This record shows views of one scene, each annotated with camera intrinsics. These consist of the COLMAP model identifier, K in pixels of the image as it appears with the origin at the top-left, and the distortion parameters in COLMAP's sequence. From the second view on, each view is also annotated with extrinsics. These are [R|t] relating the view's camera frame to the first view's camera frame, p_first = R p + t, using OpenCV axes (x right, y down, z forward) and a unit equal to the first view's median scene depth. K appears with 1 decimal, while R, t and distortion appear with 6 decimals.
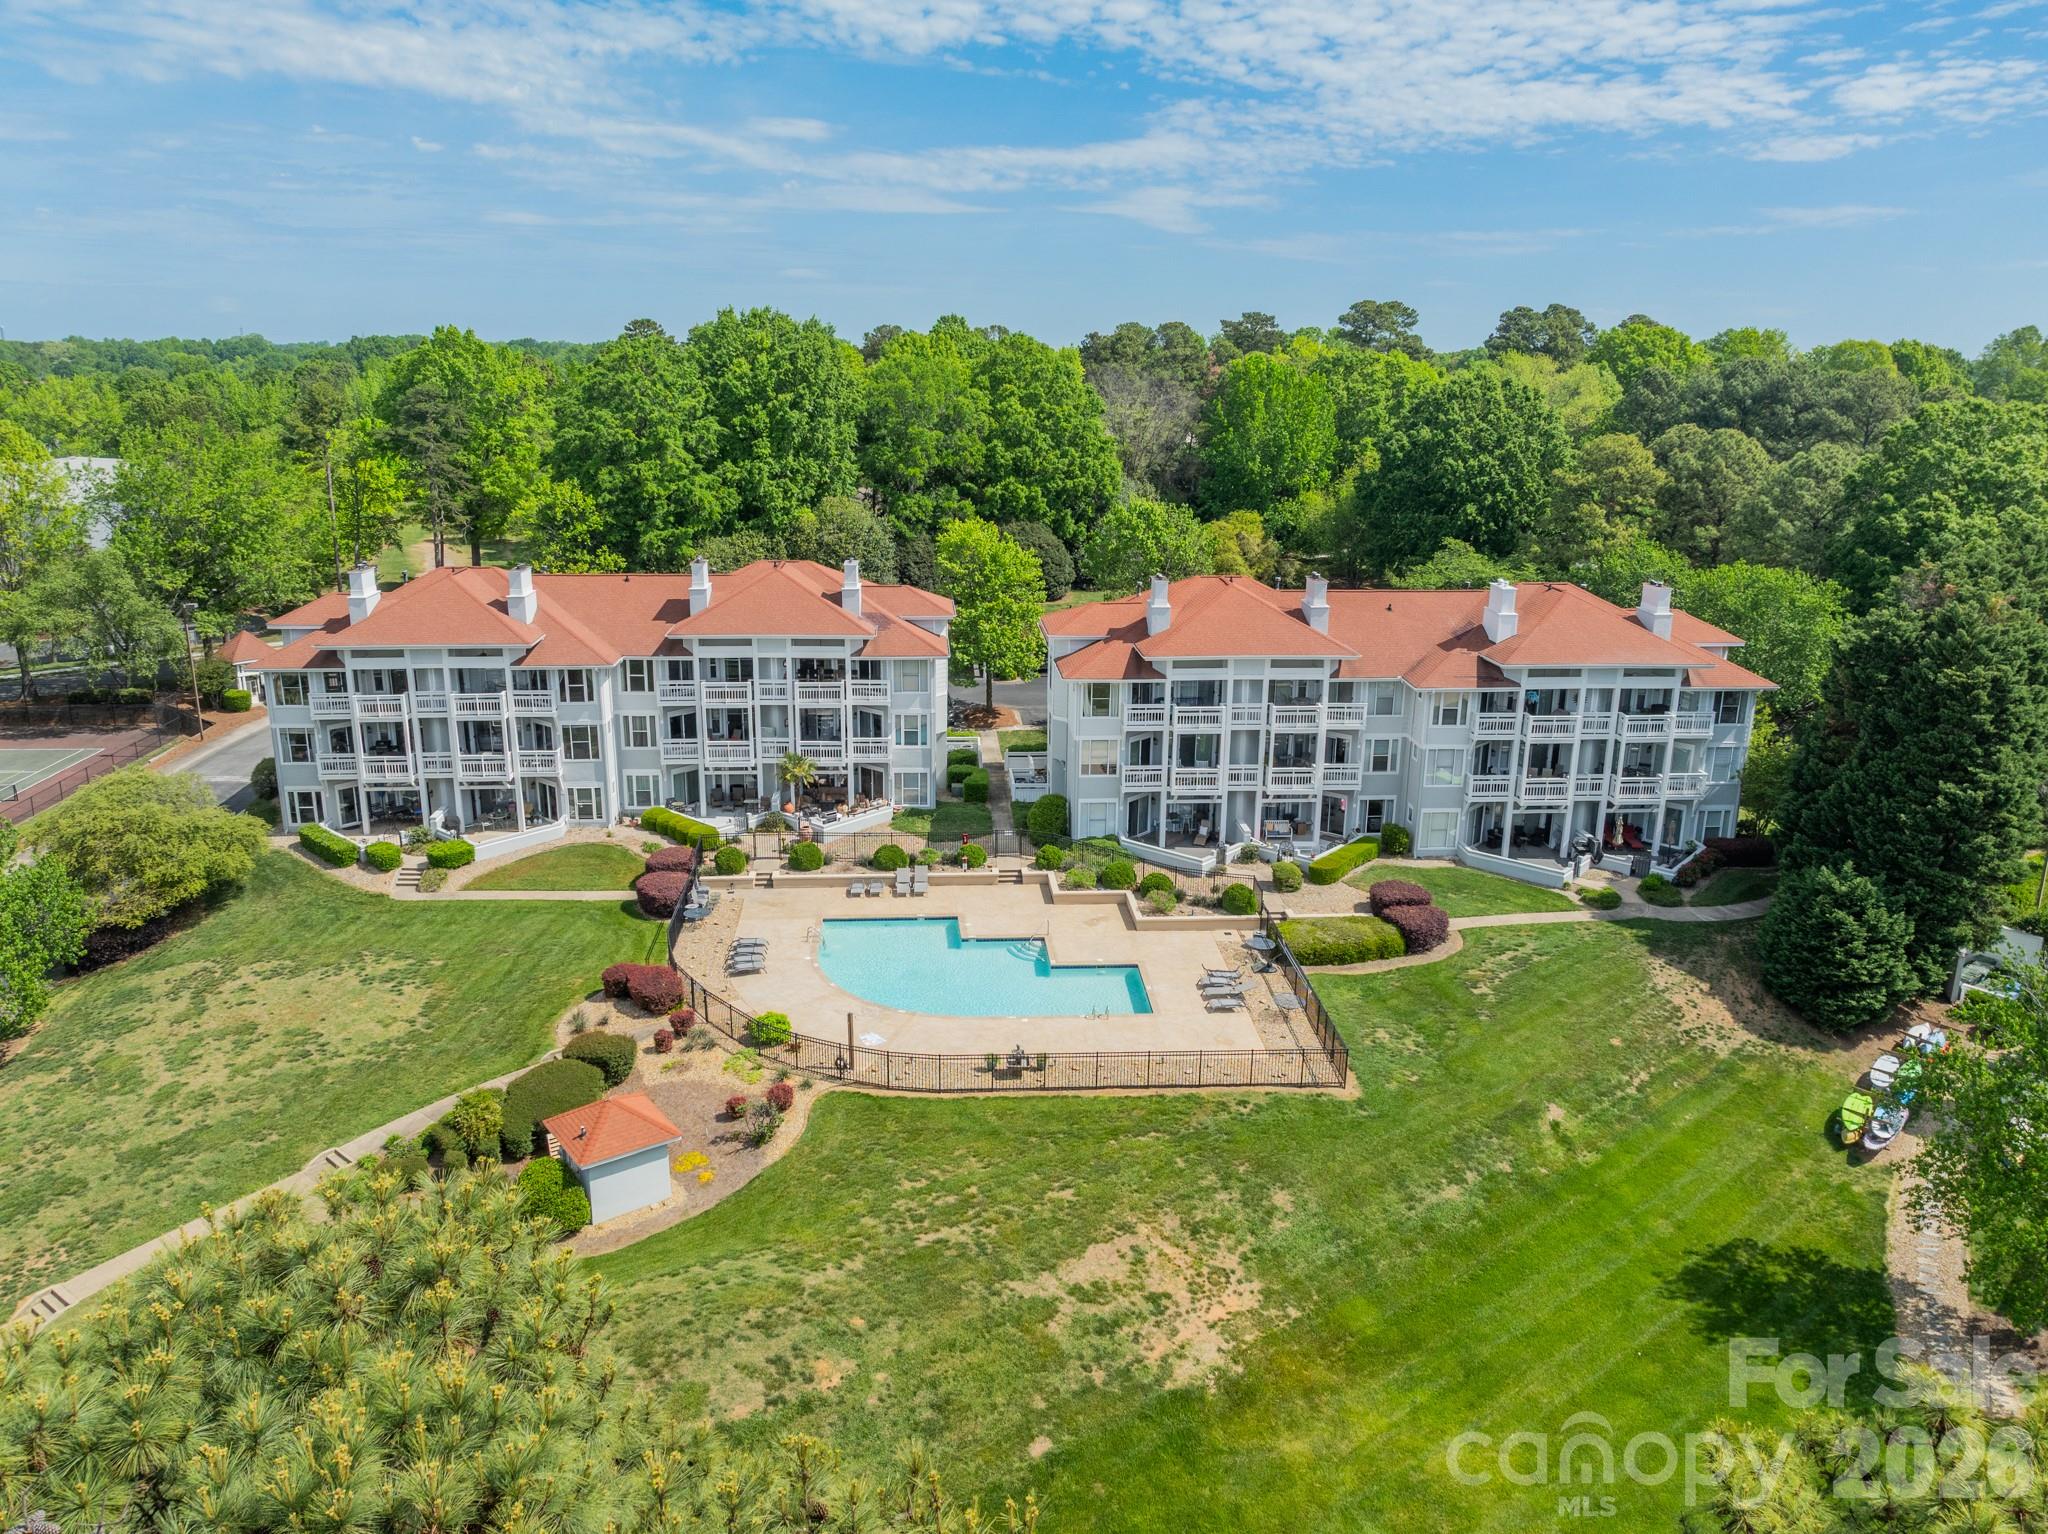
lens RADIAL K [[1504.0, 0, 1023.3], [0, 1504.0, 720.4], [0, 0, 1]] dist [-0.034947, 0.001182]
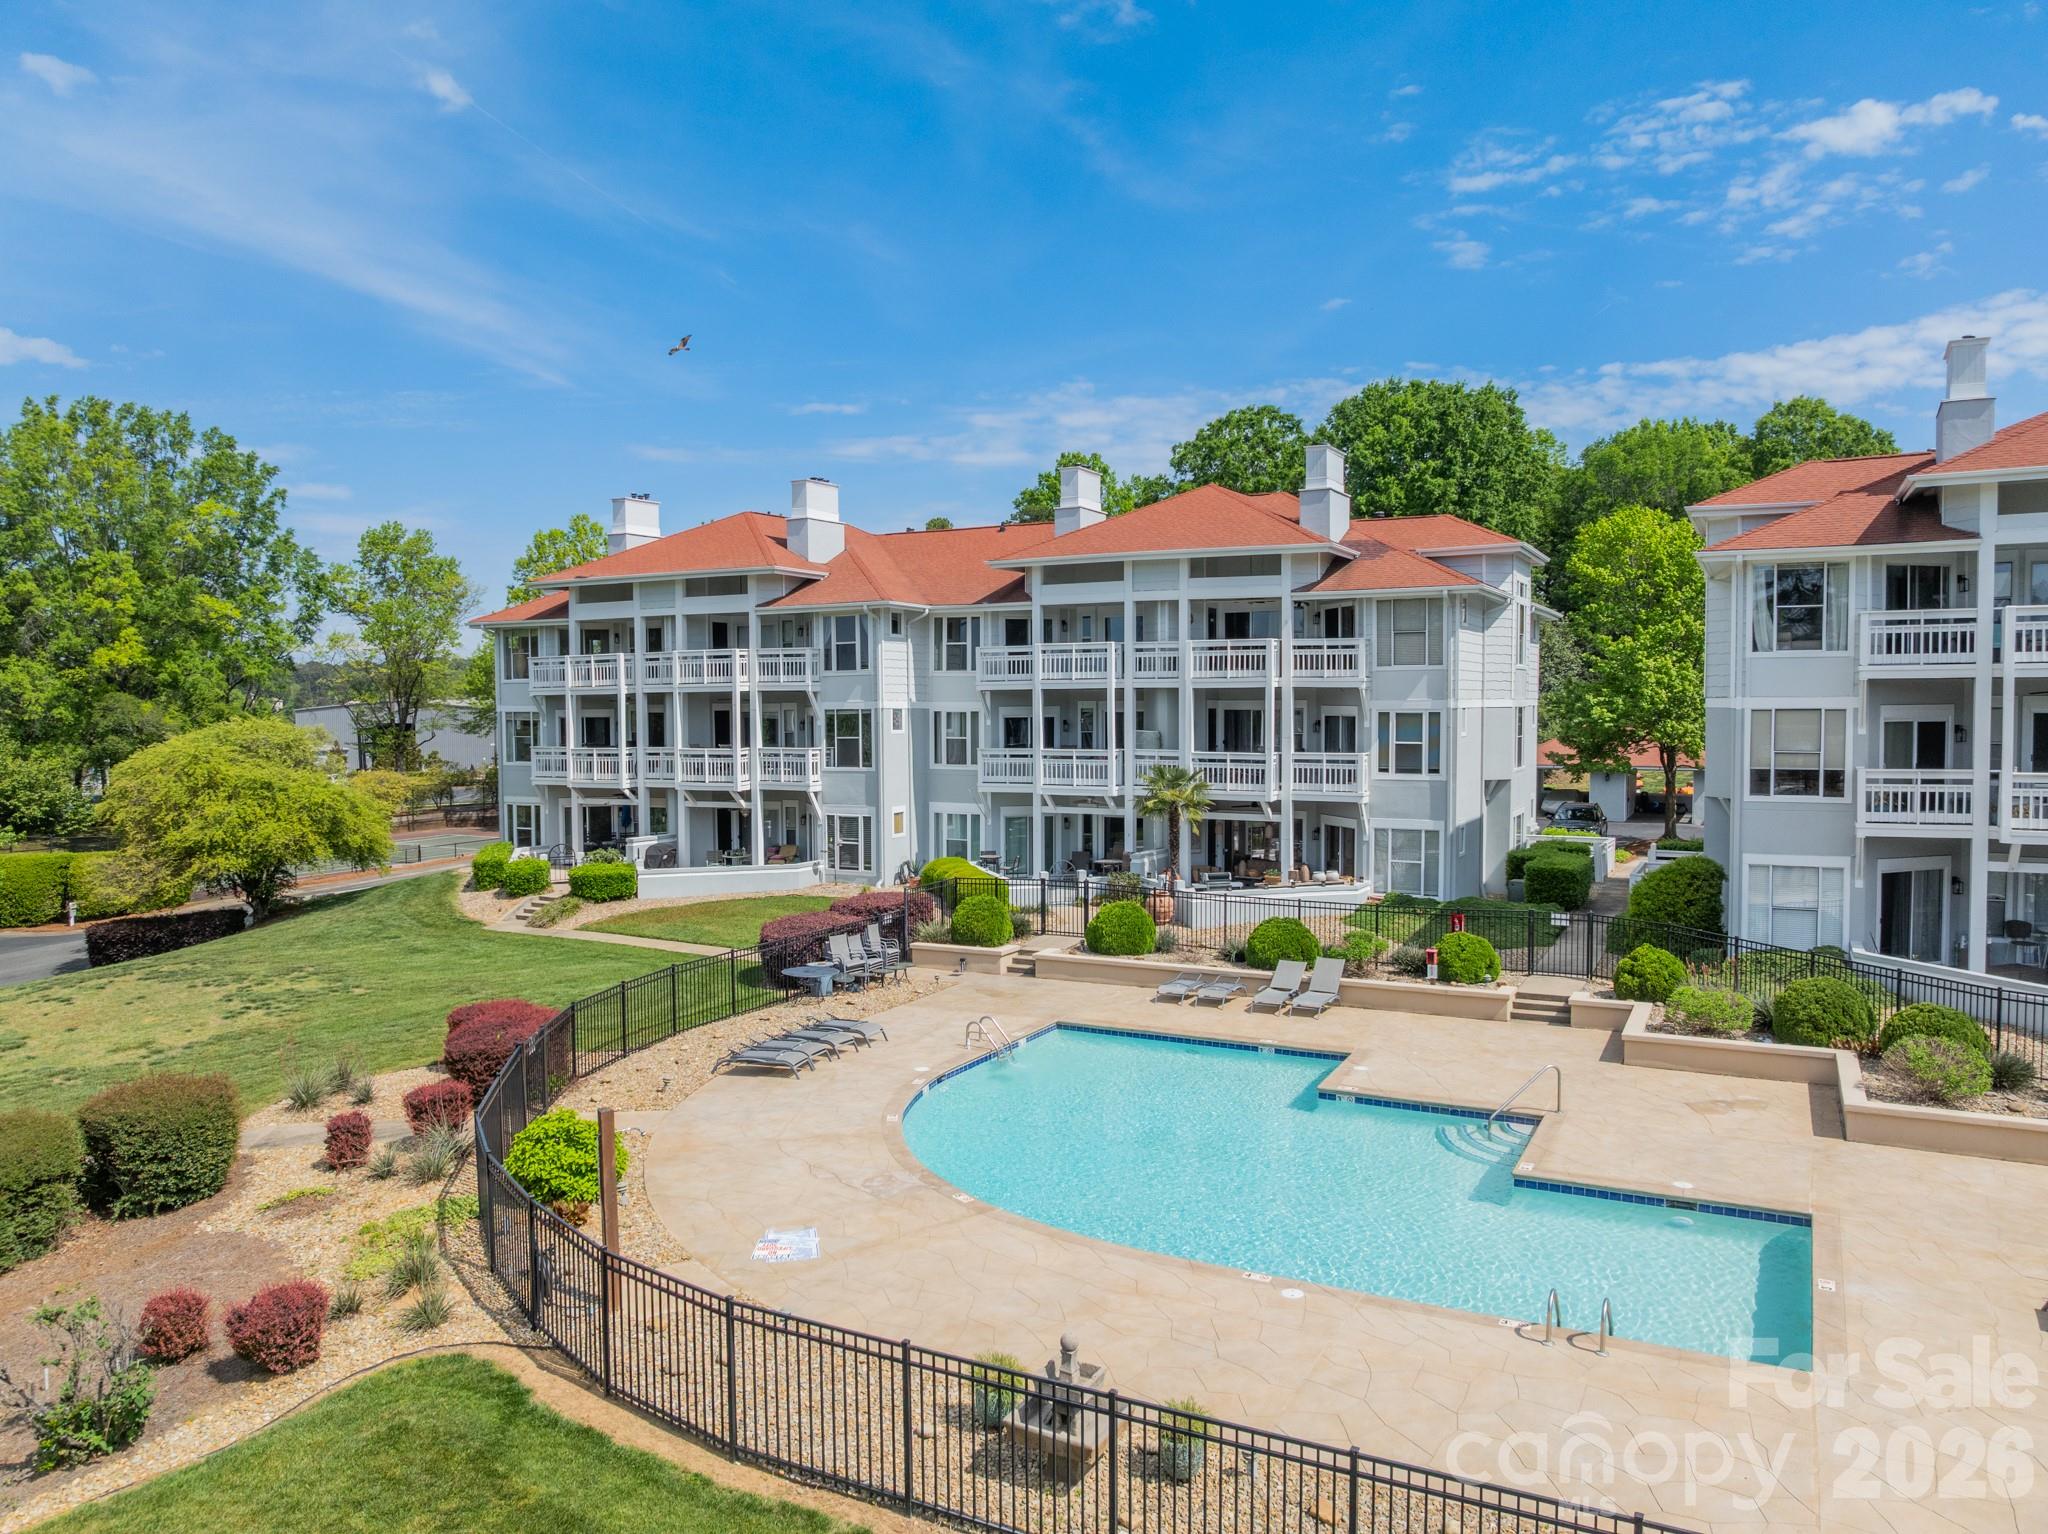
lens RADIAL K [[1445.5, 0, 1024.0], [0, 1445.5, 767.0], [0, 0, 1]] dist [-0.034778, 0.000226]
pose [[0.850107, 0.010877, -0.526498, 0.075085], [-0.116398, 0.978939, -0.167718, 0.116640], [0.513585, 0.203862, 0.833469, 0.552168]]
